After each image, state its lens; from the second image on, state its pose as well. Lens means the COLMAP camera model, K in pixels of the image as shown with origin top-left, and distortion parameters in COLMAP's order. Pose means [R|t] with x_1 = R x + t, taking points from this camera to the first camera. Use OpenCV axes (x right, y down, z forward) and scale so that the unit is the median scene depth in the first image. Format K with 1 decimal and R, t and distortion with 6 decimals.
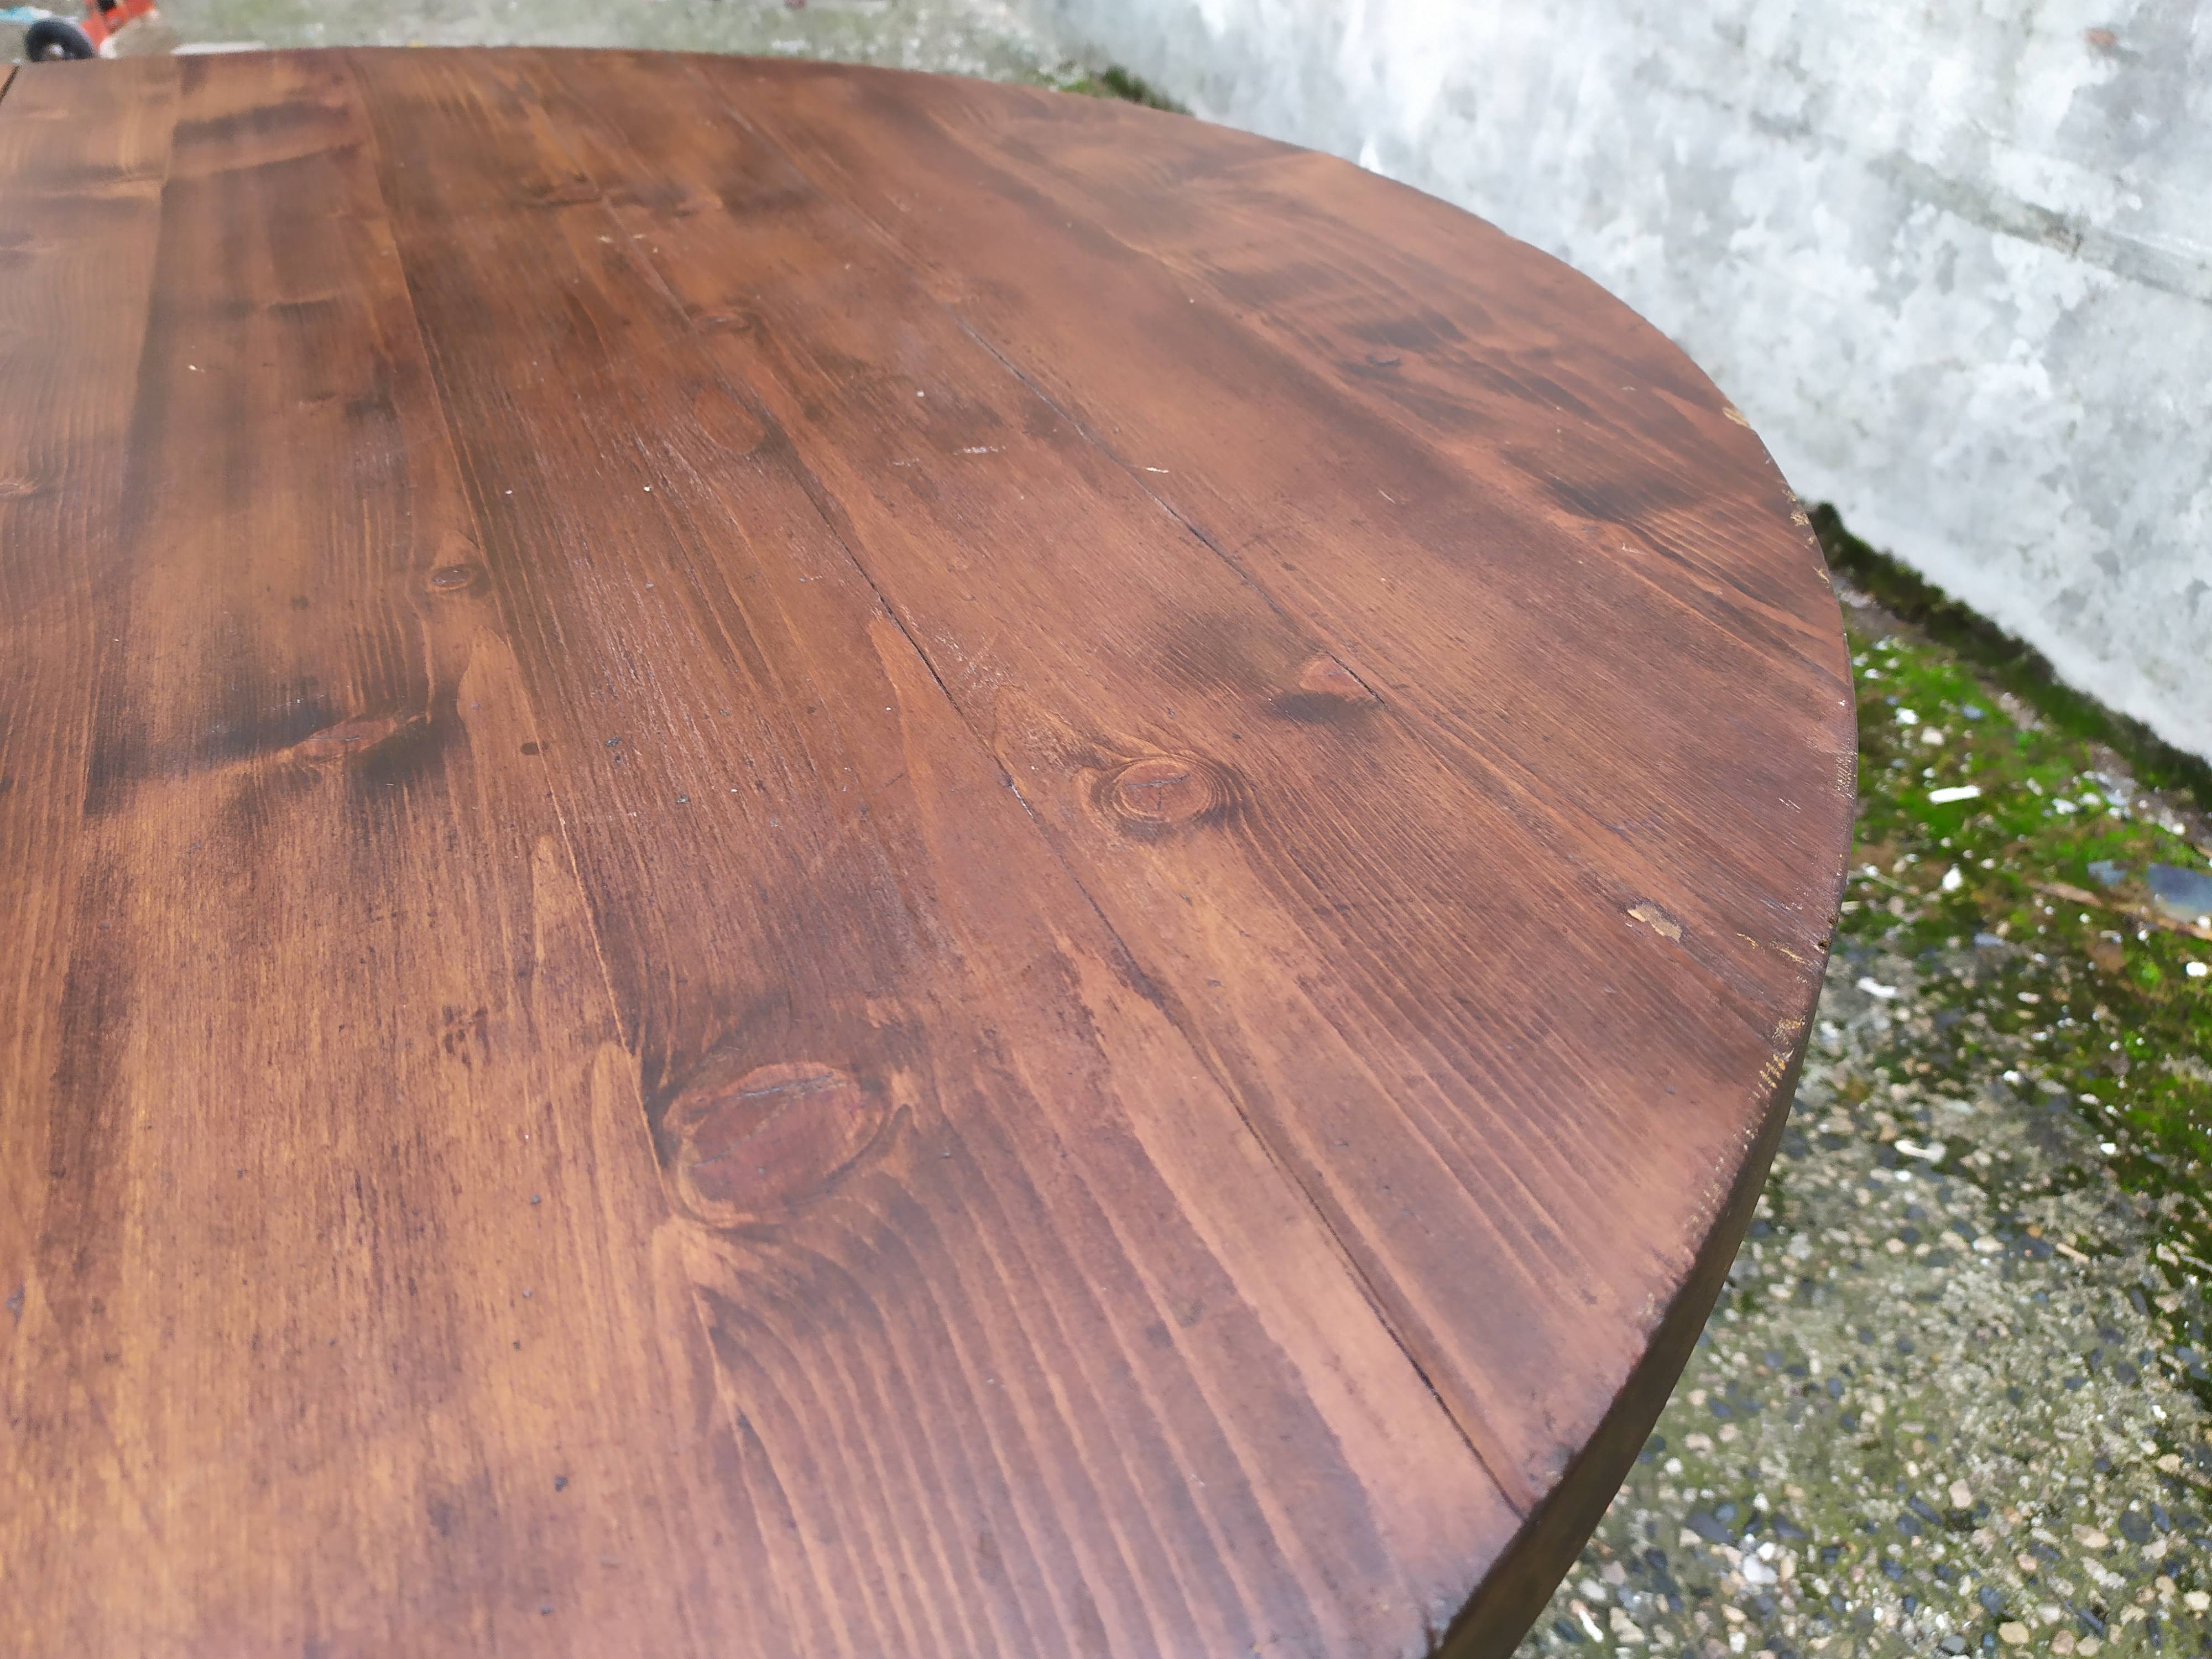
lens RADIAL K [[1701.9, 0, 1113.3], [0, 1701.9, 851.7], [0, 0, 1]] dist [0.020824, -0.025863]
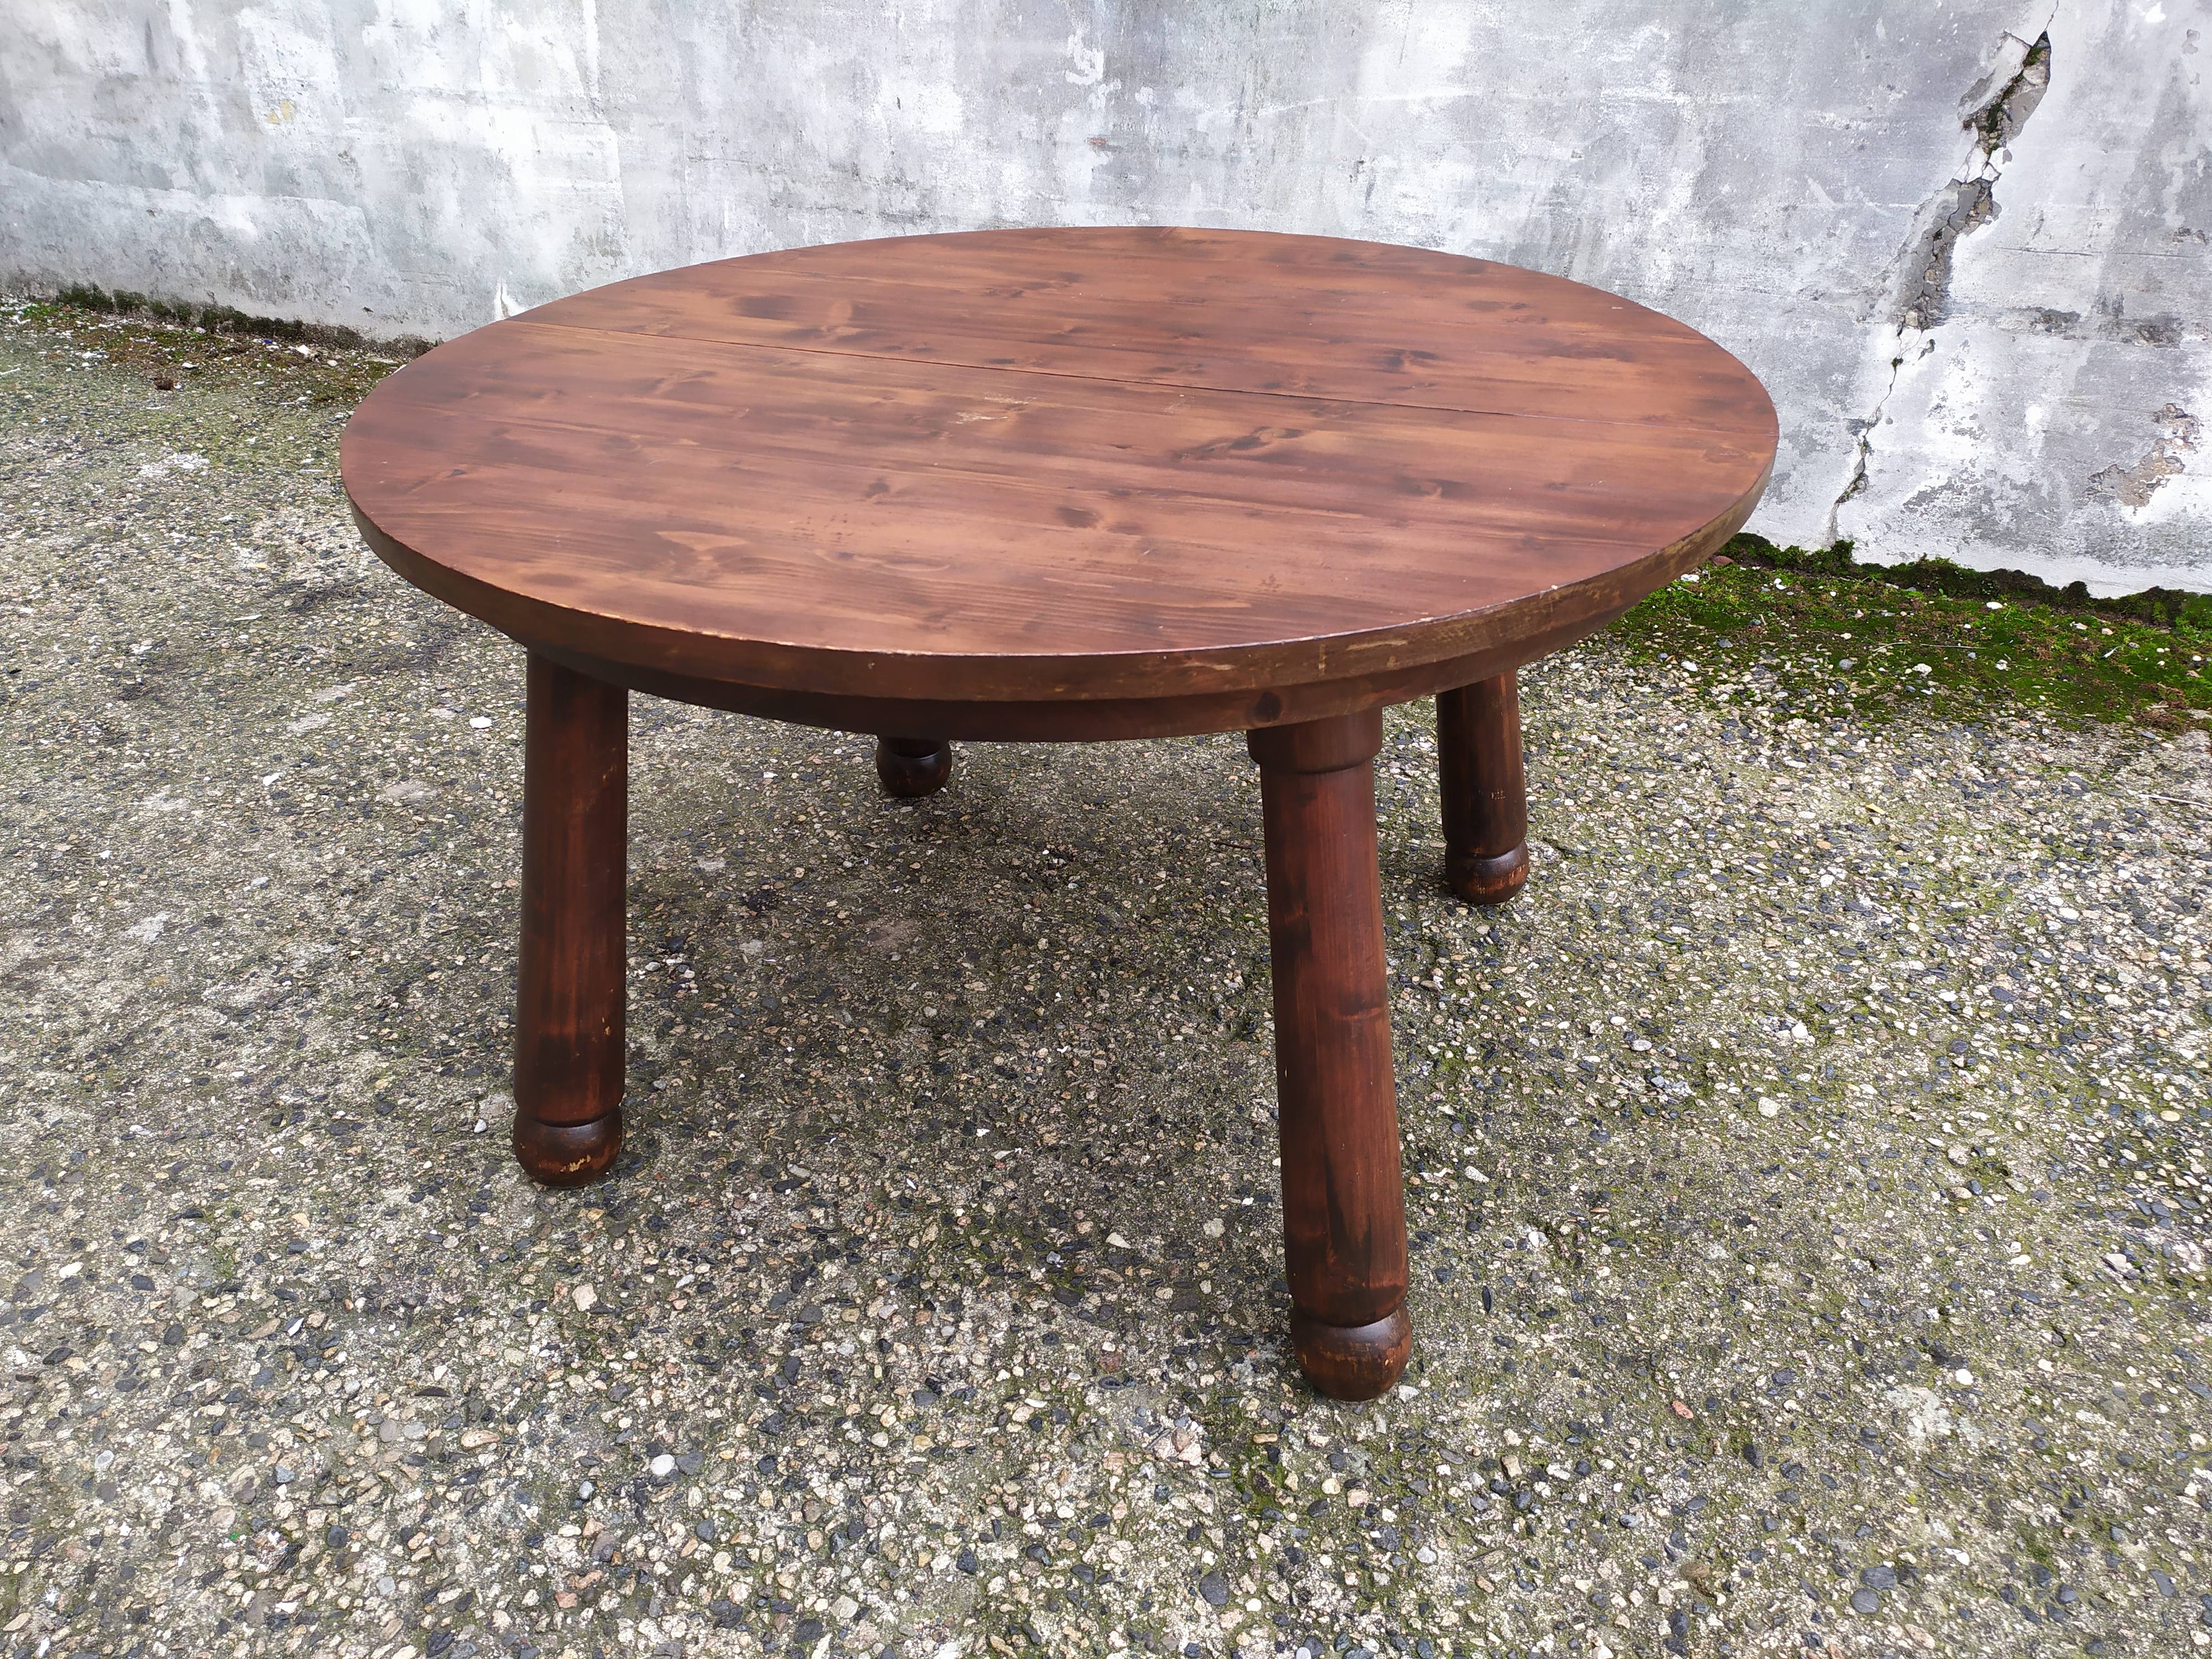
lens RADIAL K [[1668.2, 0, 1126.0], [0, 1668.2, 833.4], [0, 0, 1]] dist [0.055444, -0.054411]
pose [[0.676134, -0.399409, 0.619124, -0.889149], [0.435524, 0.894448, 0.101399, 0.060156], [-0.594274, 0.201084, 0.778719, -0.369255]]
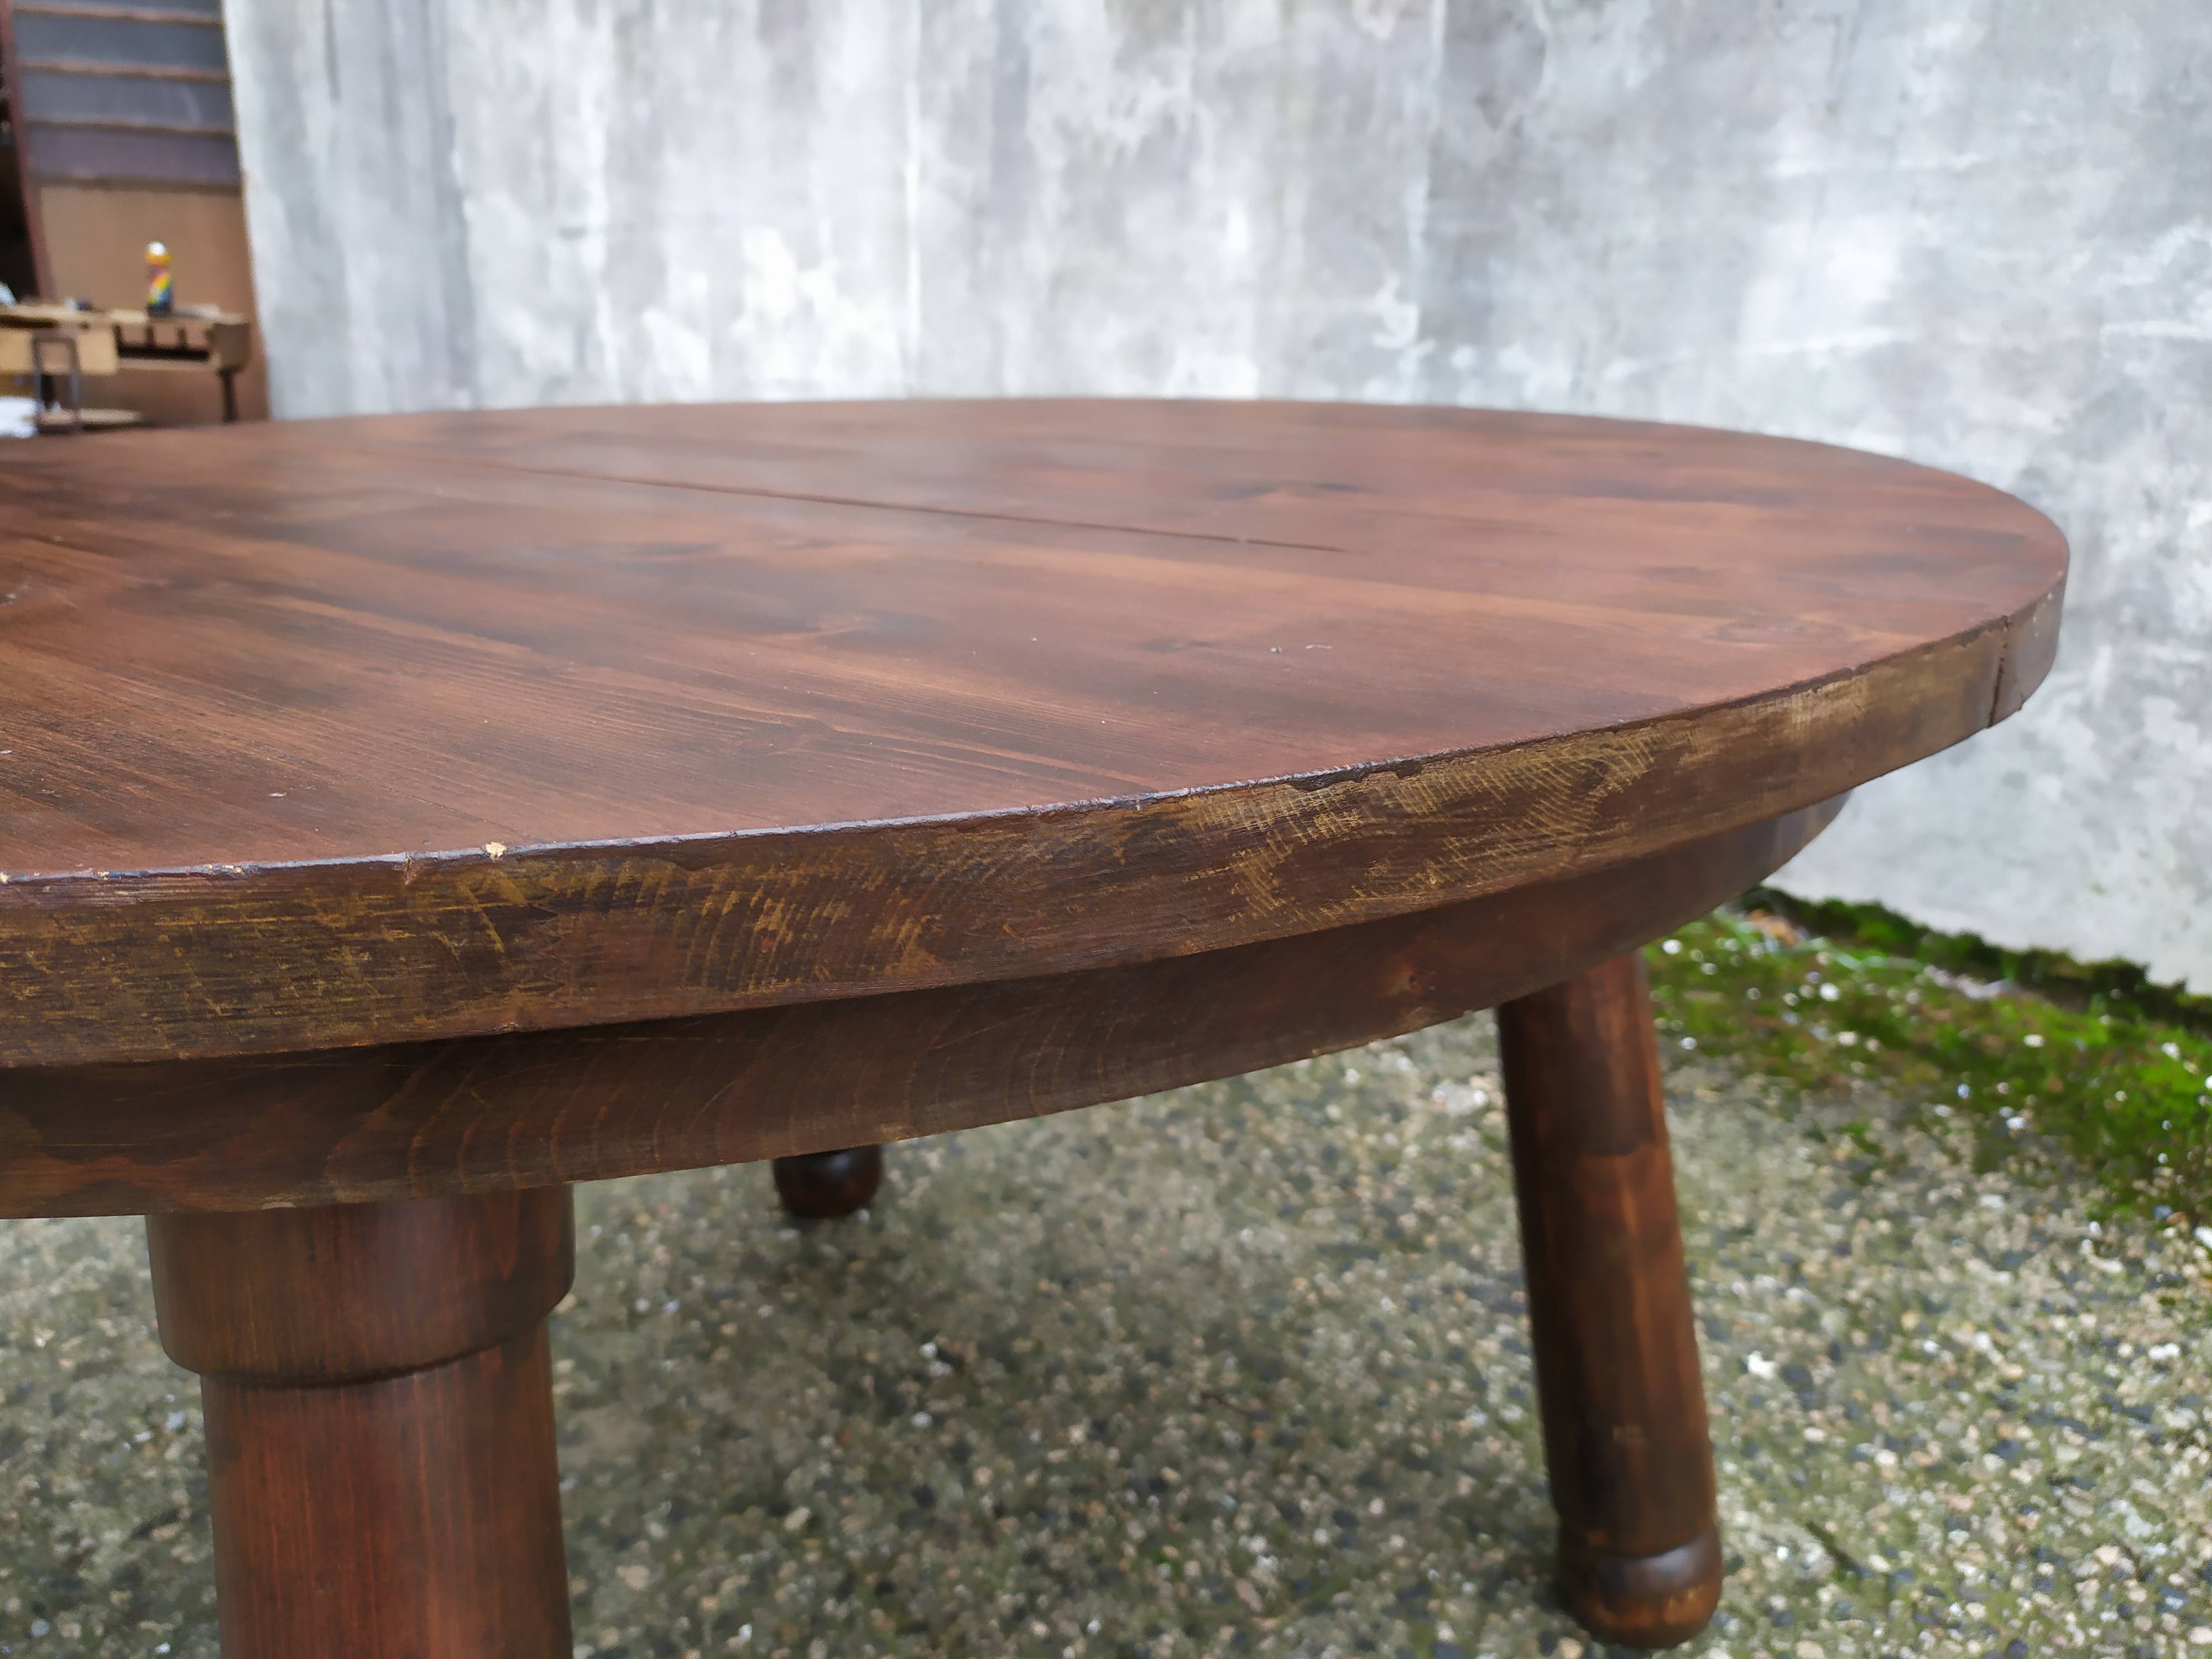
lens RADIAL K [[1701.9, 0, 1119.5], [0, 1701.9, 827.3], [0, 0, 1]] dist [0.020824, -0.025863]
pose [[0.893522, -0.153909, 0.421818, -0.349020], [0.272948, 0.932104, -0.238078, 0.165412], [-0.356536, 0.327862, 0.874865, -0.139828]]
